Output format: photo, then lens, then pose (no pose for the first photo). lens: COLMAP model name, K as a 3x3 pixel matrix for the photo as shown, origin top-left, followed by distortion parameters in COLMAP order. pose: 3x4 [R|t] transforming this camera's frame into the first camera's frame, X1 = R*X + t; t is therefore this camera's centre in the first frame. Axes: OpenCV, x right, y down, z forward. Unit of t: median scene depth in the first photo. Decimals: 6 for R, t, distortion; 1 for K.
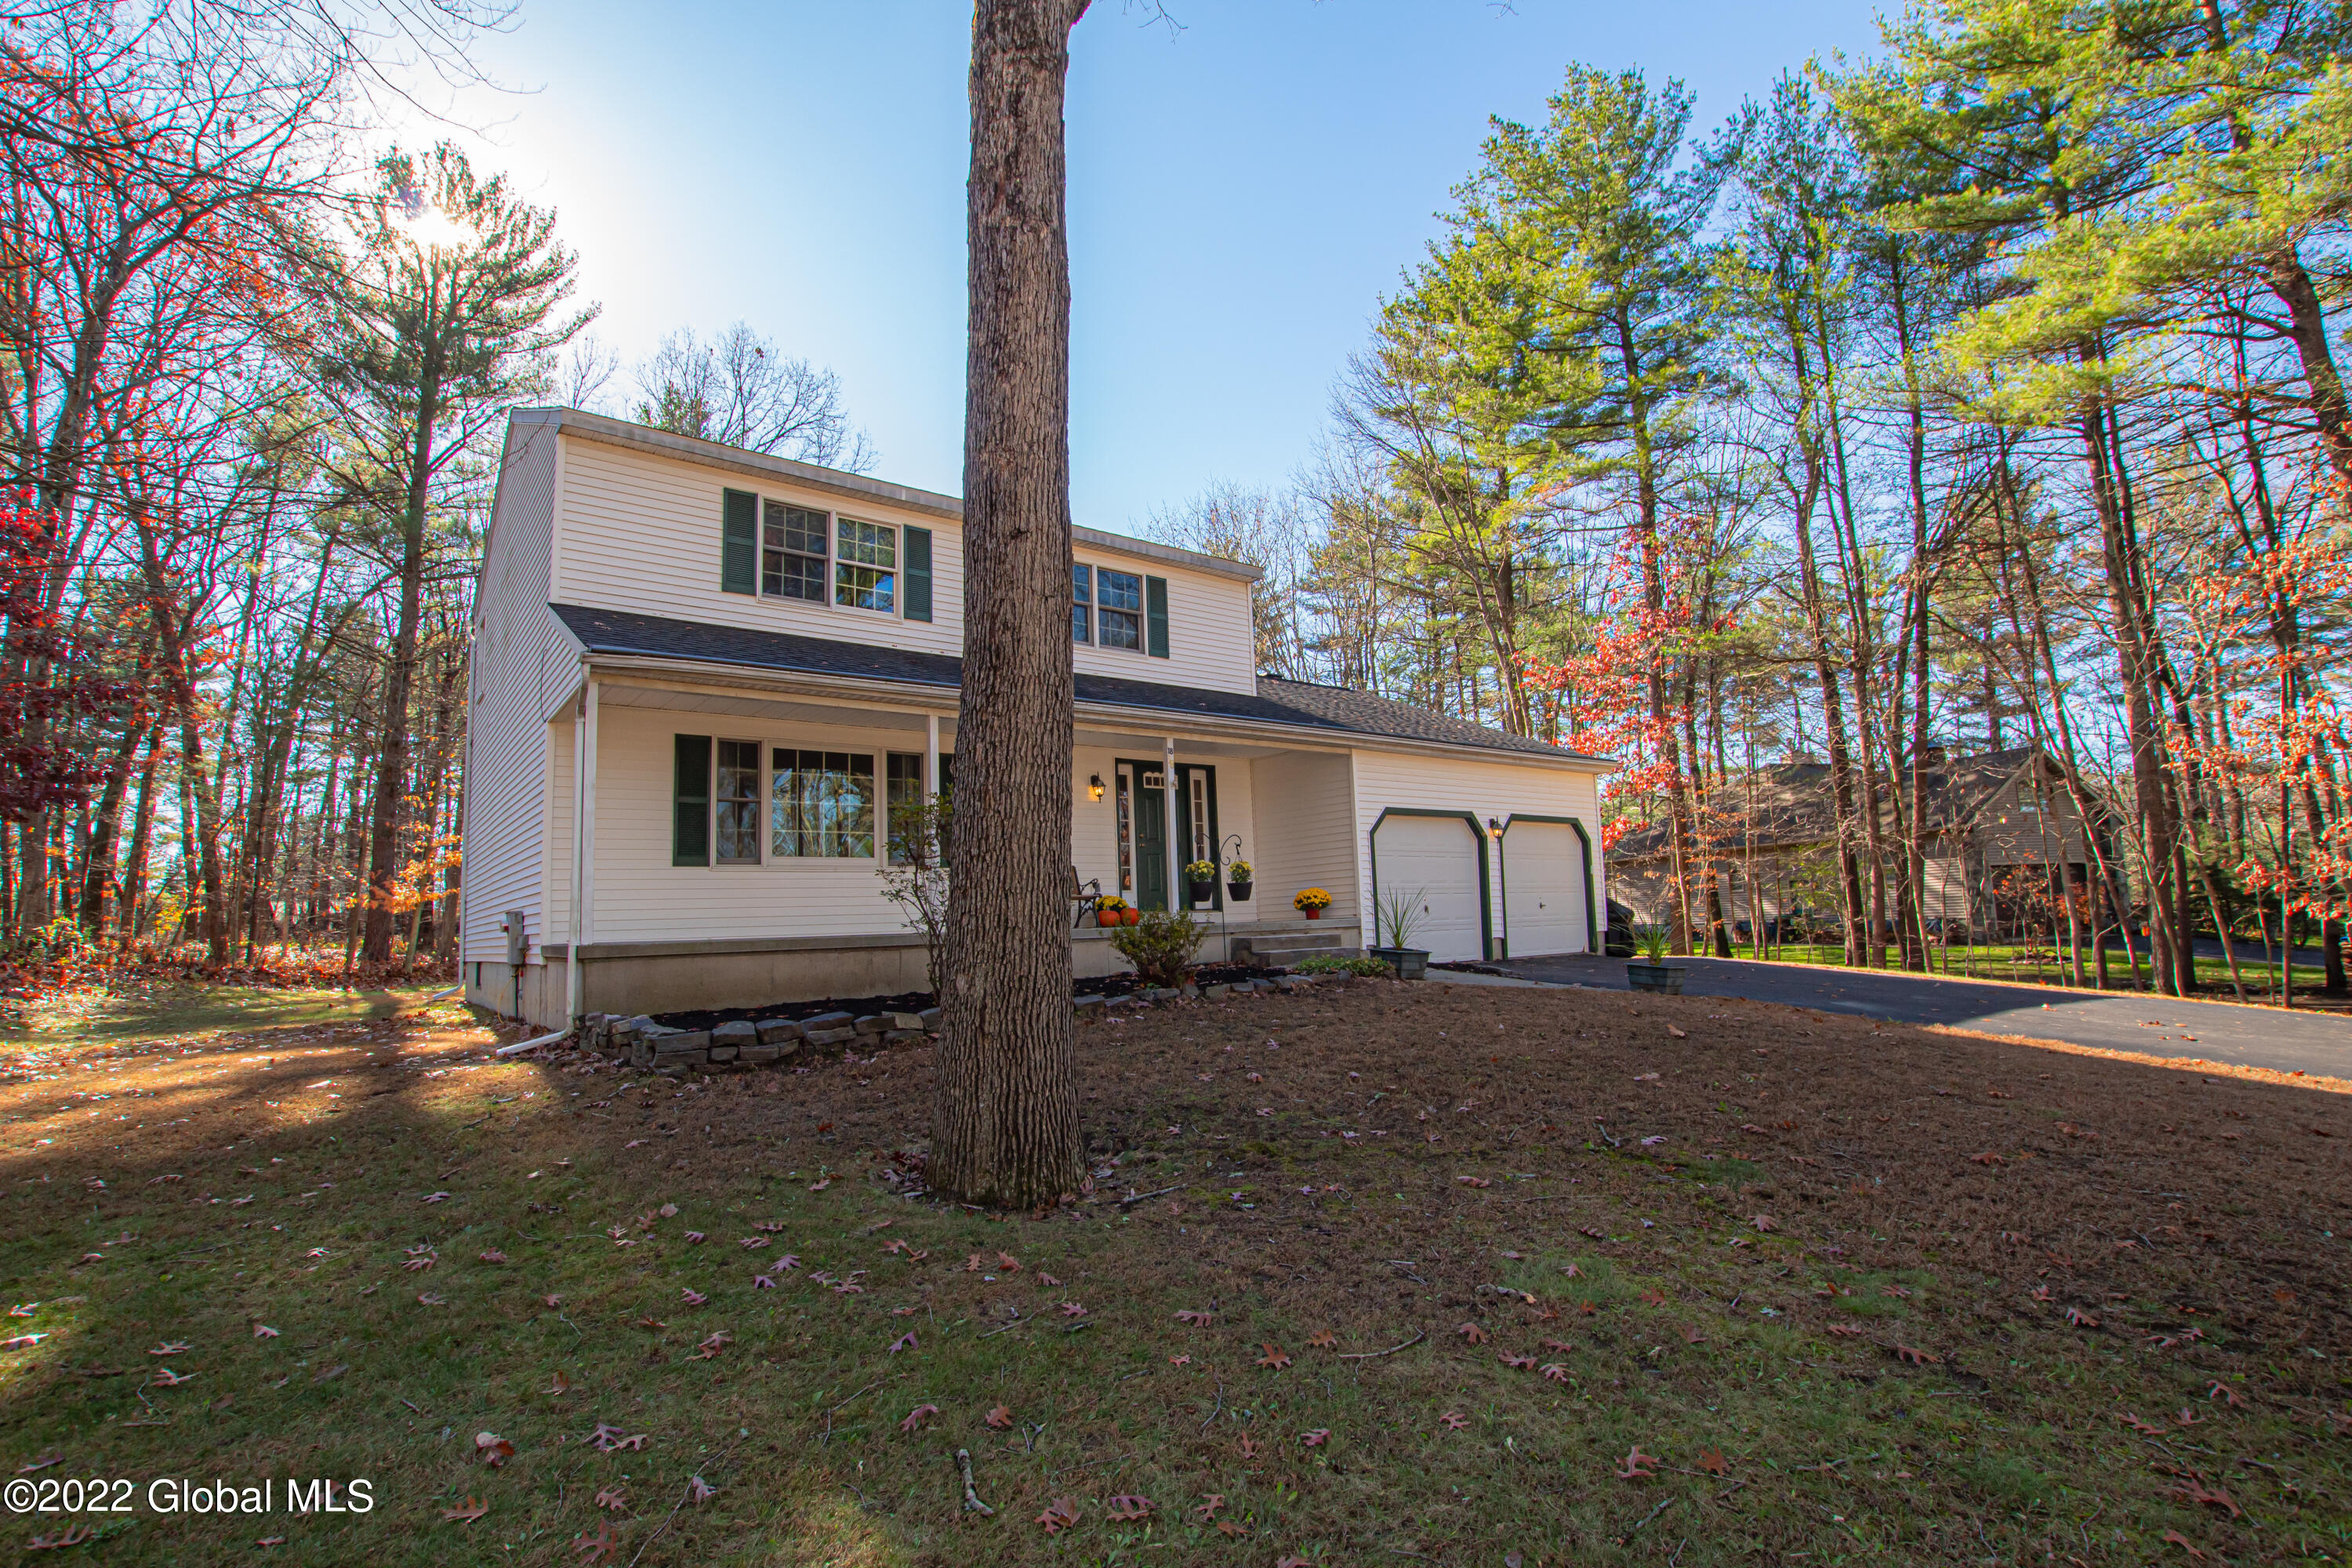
lens RADIAL K [[1100.4, 0, 1177.3], [0, 1100.4, 797.5], [0, 0, 1]] dist [-0.031634, 0.000586]
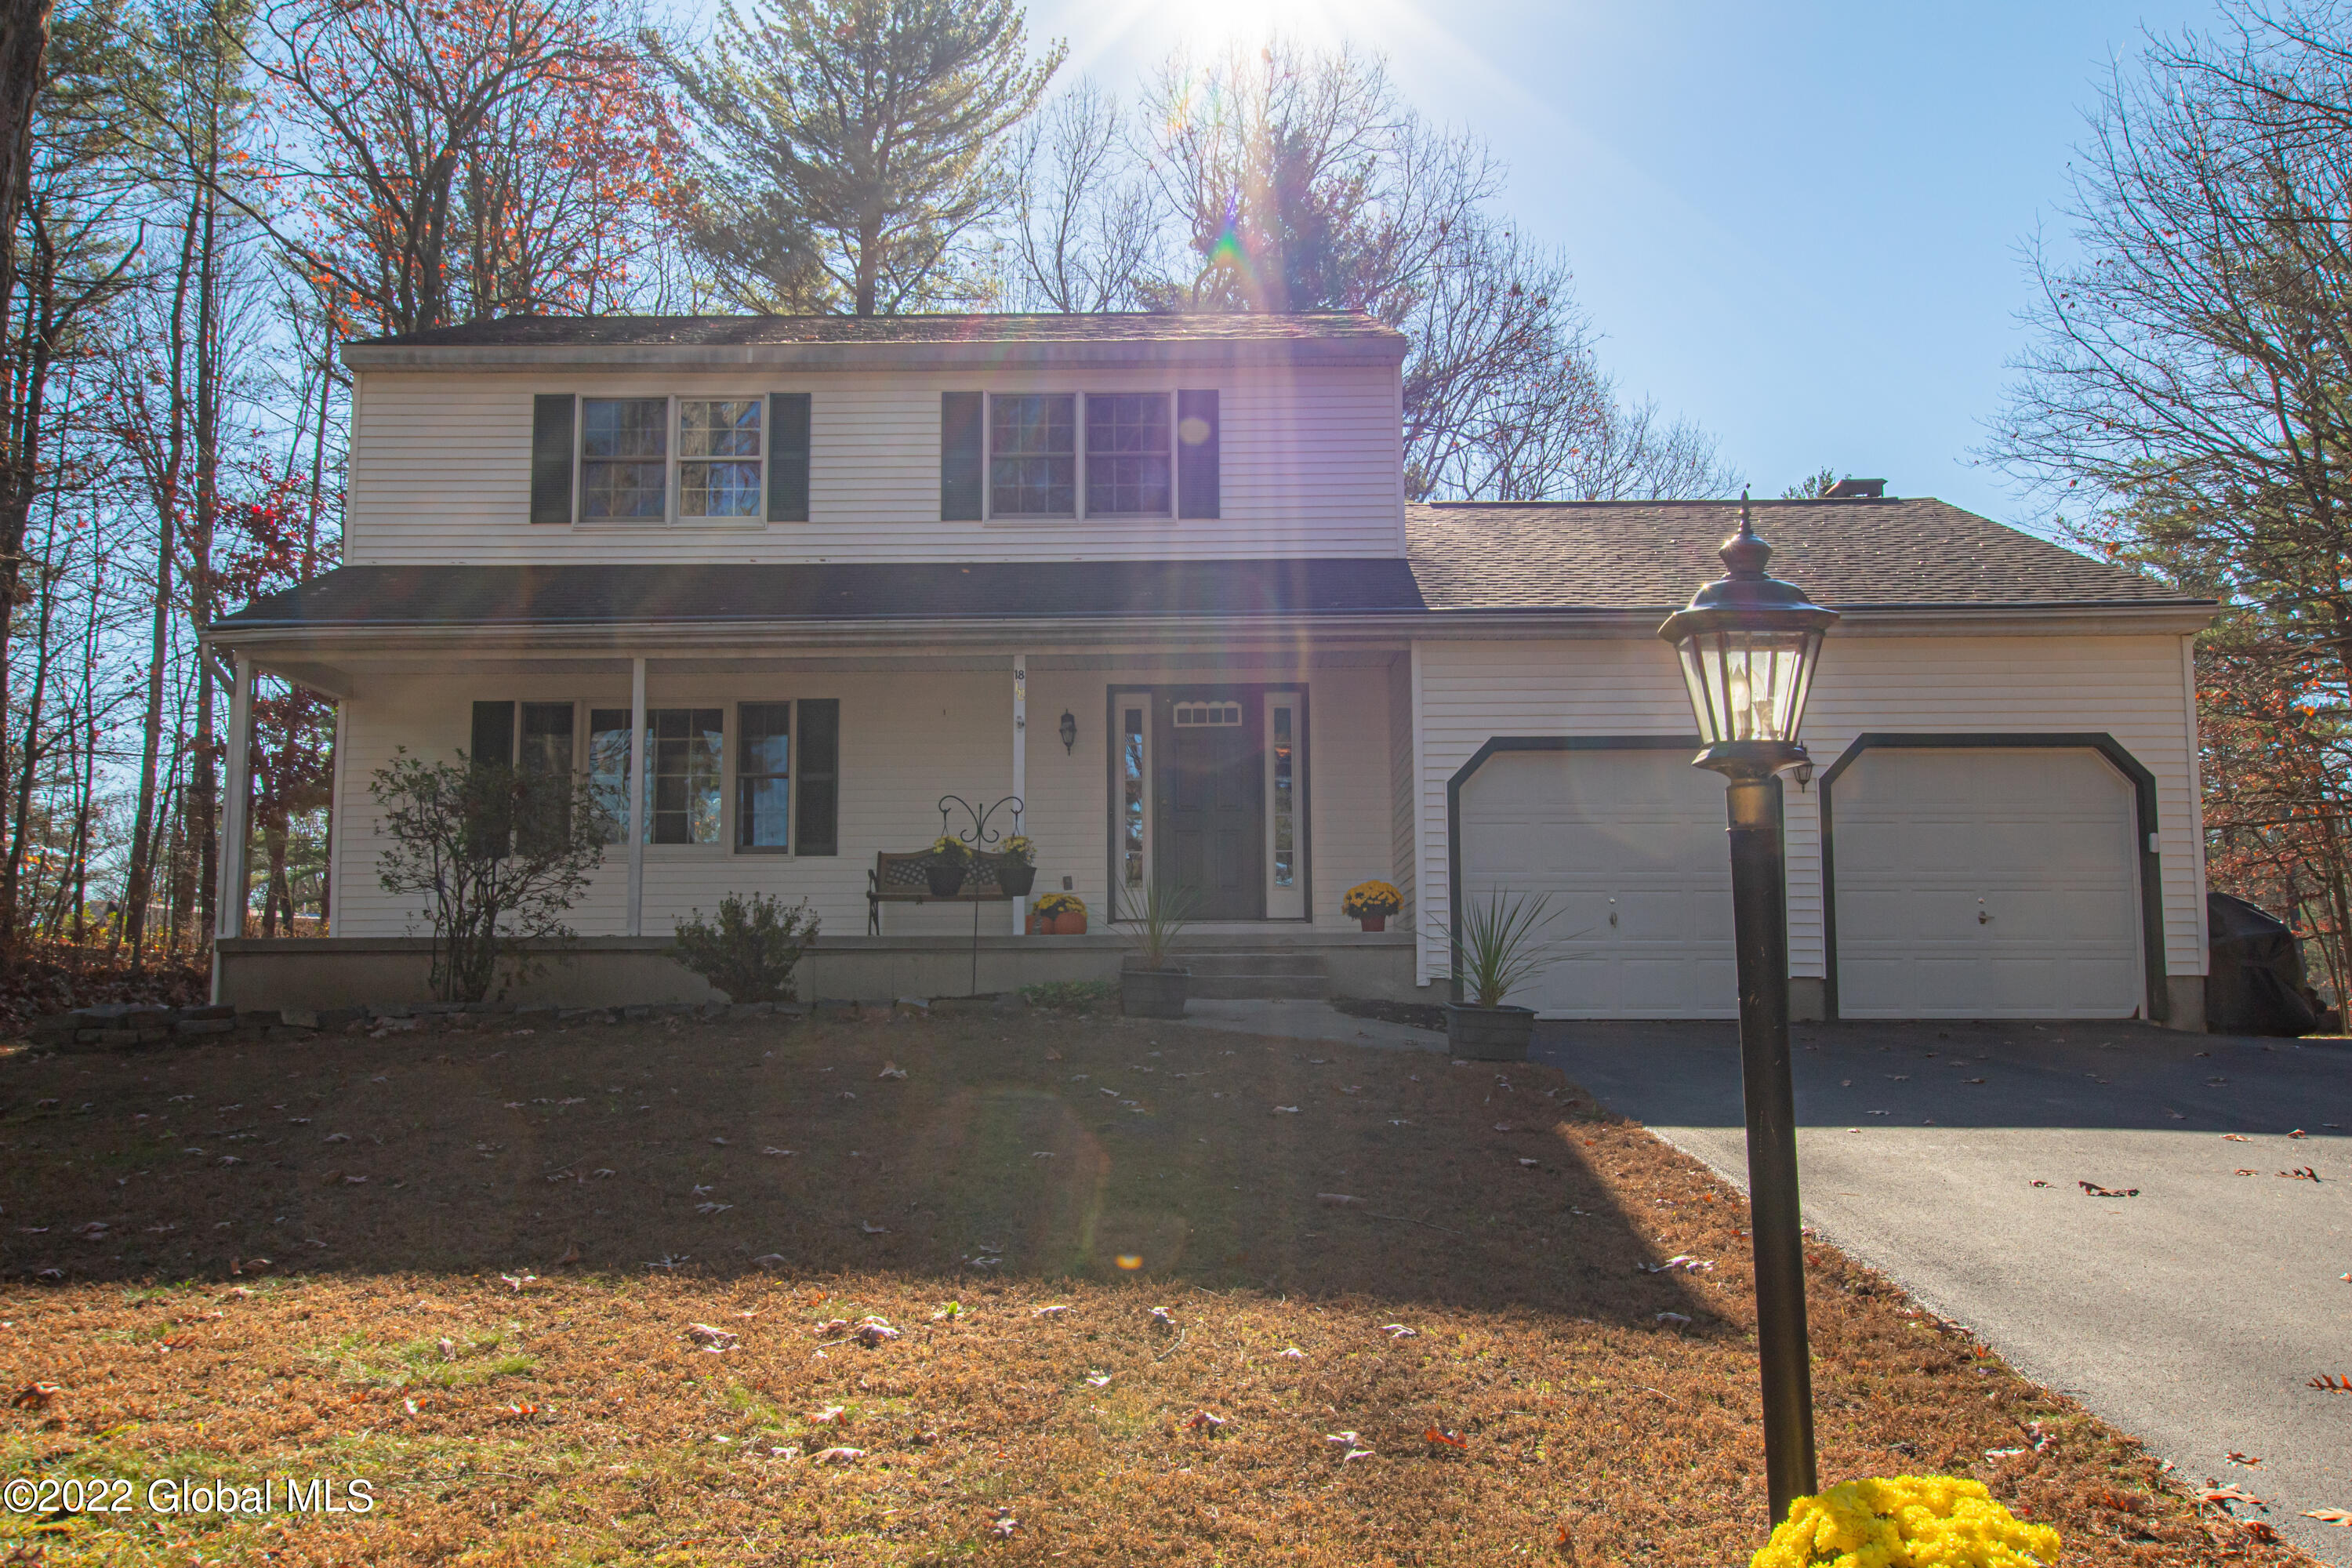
lens RADIAL K [[2048.7, 0, 1175.3], [0, 2048.7, 789.1], [0, 0, 1]] dist [0.009580, 0.021900]
pose [[0.779632, -0.037707, -0.625102, 0.693957], [0.049954, 0.998749, 0.002058, 0.024045], [0.624243, -0.032831, 0.780540, 0.070889]]
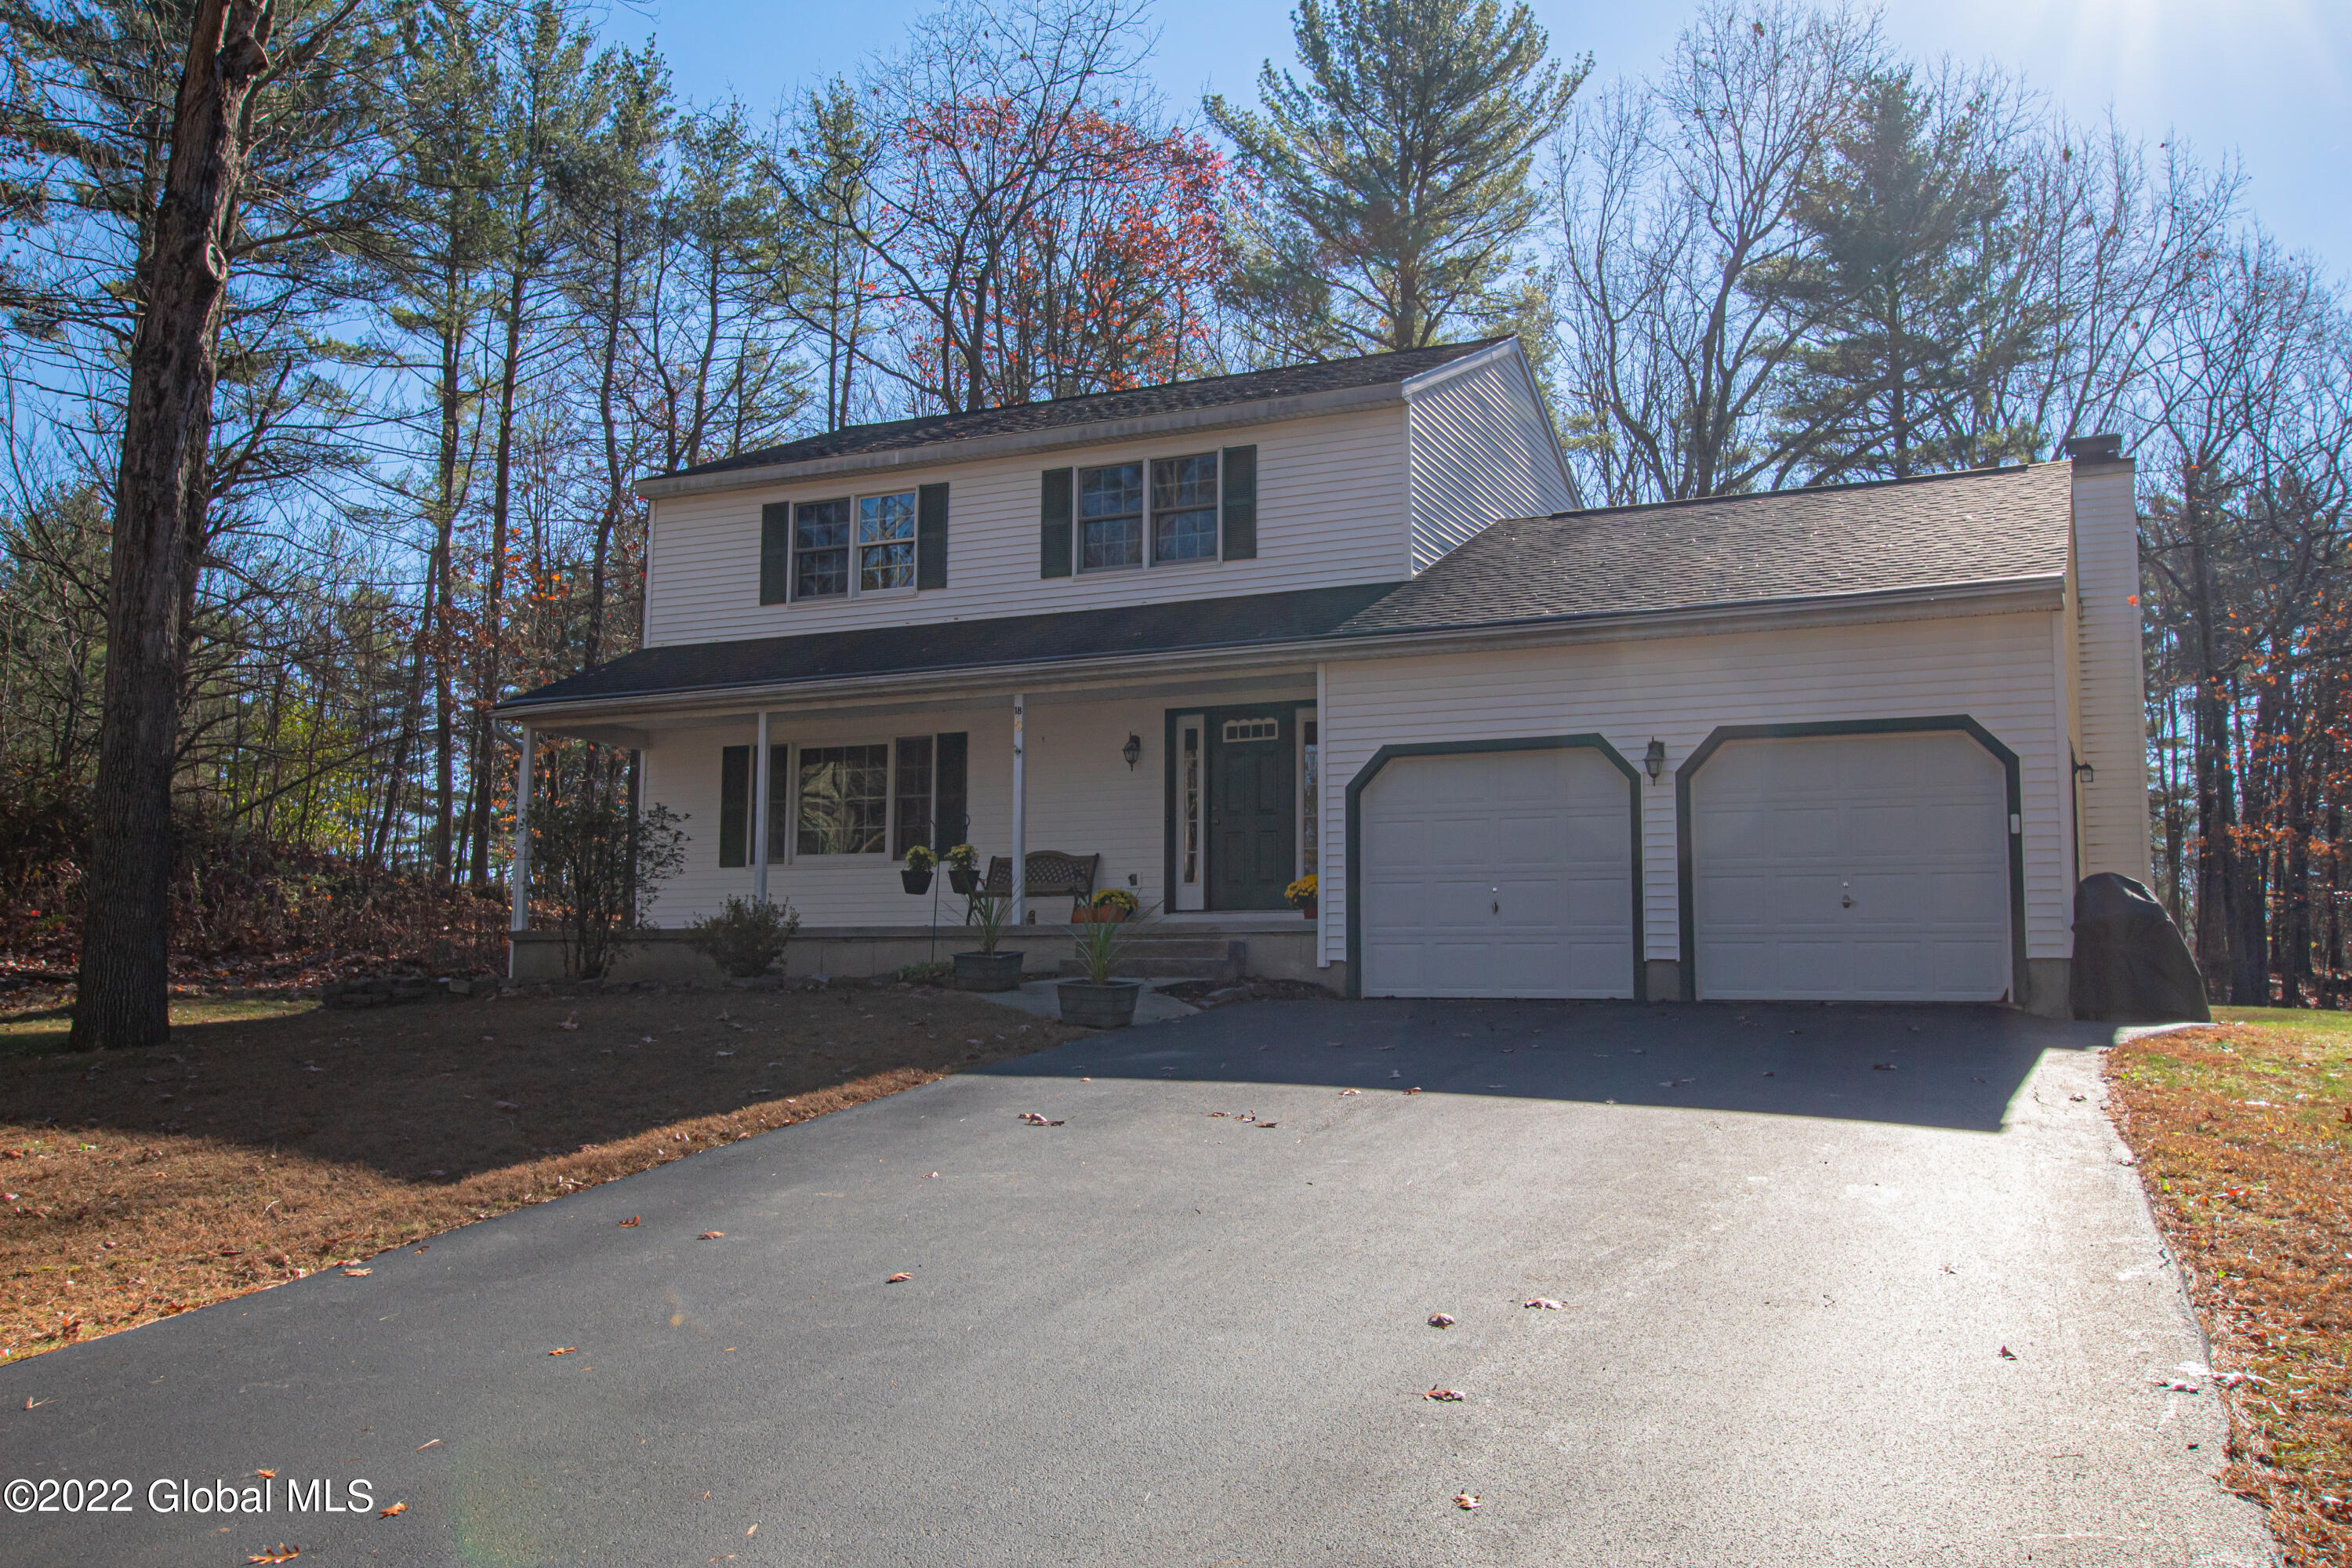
lens RADIAL K [[2048.7, 0, 1175.3], [0, 2048.7, 789.1], [0, 0, 1]] dist [0.009580, 0.021900]
pose [[0.446188, -0.056461, -0.893156, 1.143518], [0.082843, 0.996329, -0.021597, 0.047402], [0.891096, -0.064355, 0.449228, 0.348057]]
